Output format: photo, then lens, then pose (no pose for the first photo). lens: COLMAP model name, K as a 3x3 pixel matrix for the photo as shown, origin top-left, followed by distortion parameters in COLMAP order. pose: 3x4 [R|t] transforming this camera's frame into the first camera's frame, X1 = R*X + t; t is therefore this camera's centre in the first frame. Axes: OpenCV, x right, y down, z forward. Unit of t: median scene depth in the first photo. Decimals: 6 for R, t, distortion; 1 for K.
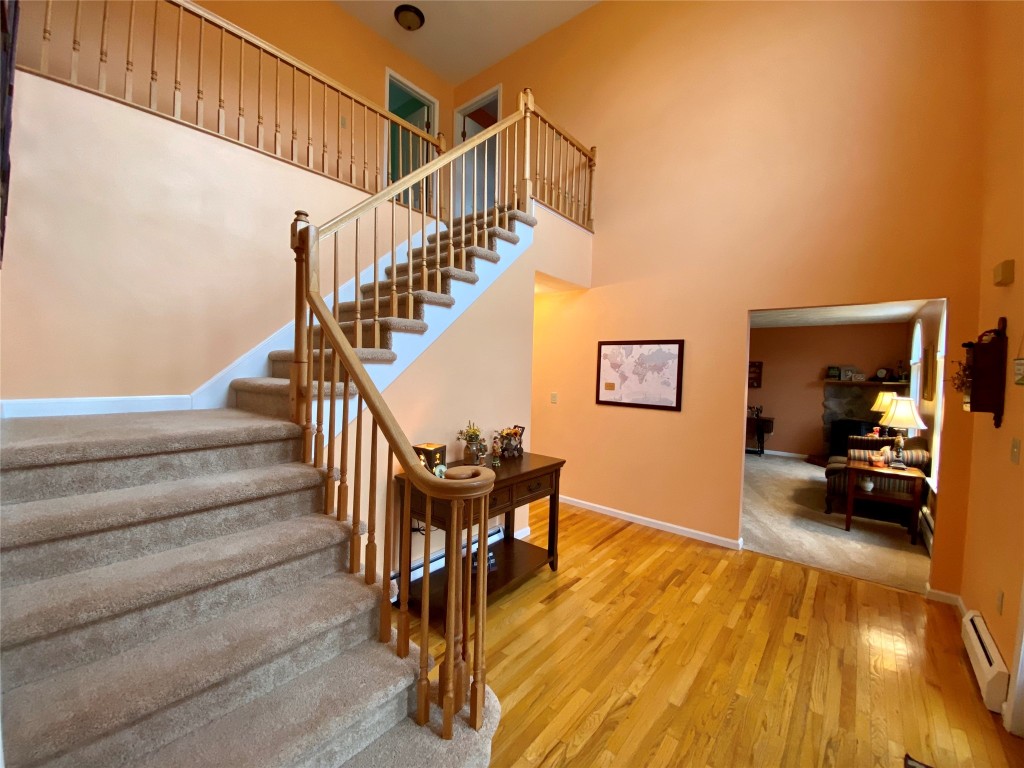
lens RADIAL K [[415.0, 0, 510.5], [0, 415.0, 381.1], [0, 0, 1]] dist [0.017070, -0.019917]
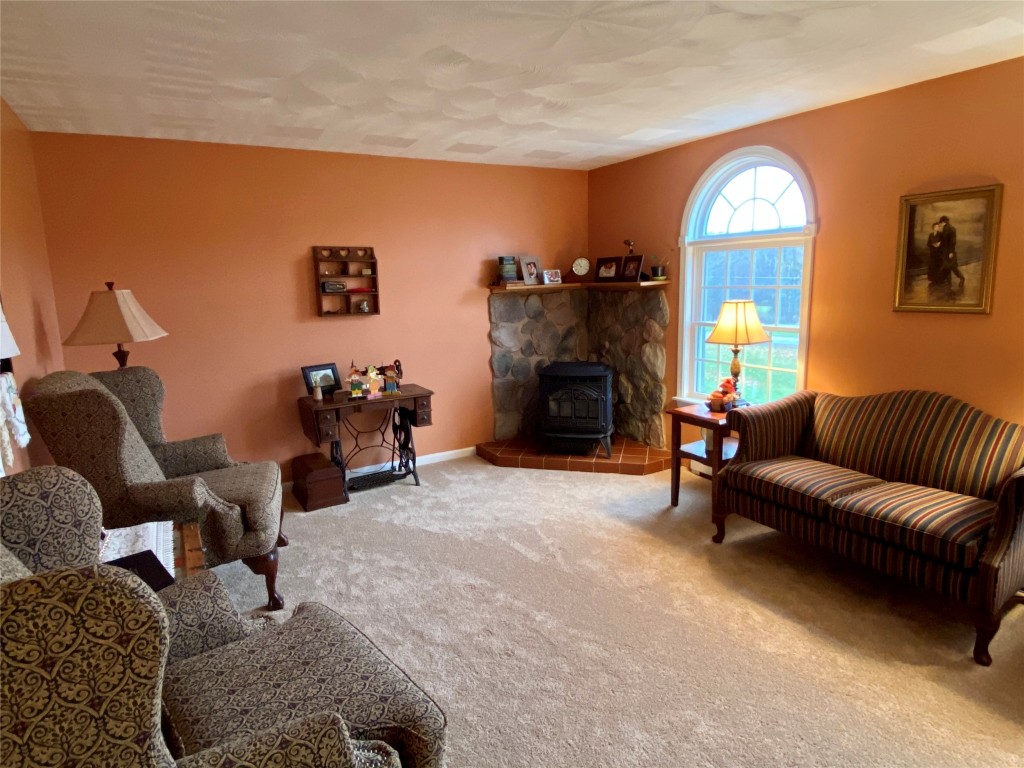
lens RADIAL K [[587.0, 0, 506.1], [0, 587.0, 378.7], [0, 0, 1]] dist [0.068580, -0.071221]
pose [[0.350015, -0.197587, 0.915669, 0.132563], [0.061856, 0.980243, 0.187877, -0.023874], [-0.934700, -0.009120, 0.355321, 0.760815]]
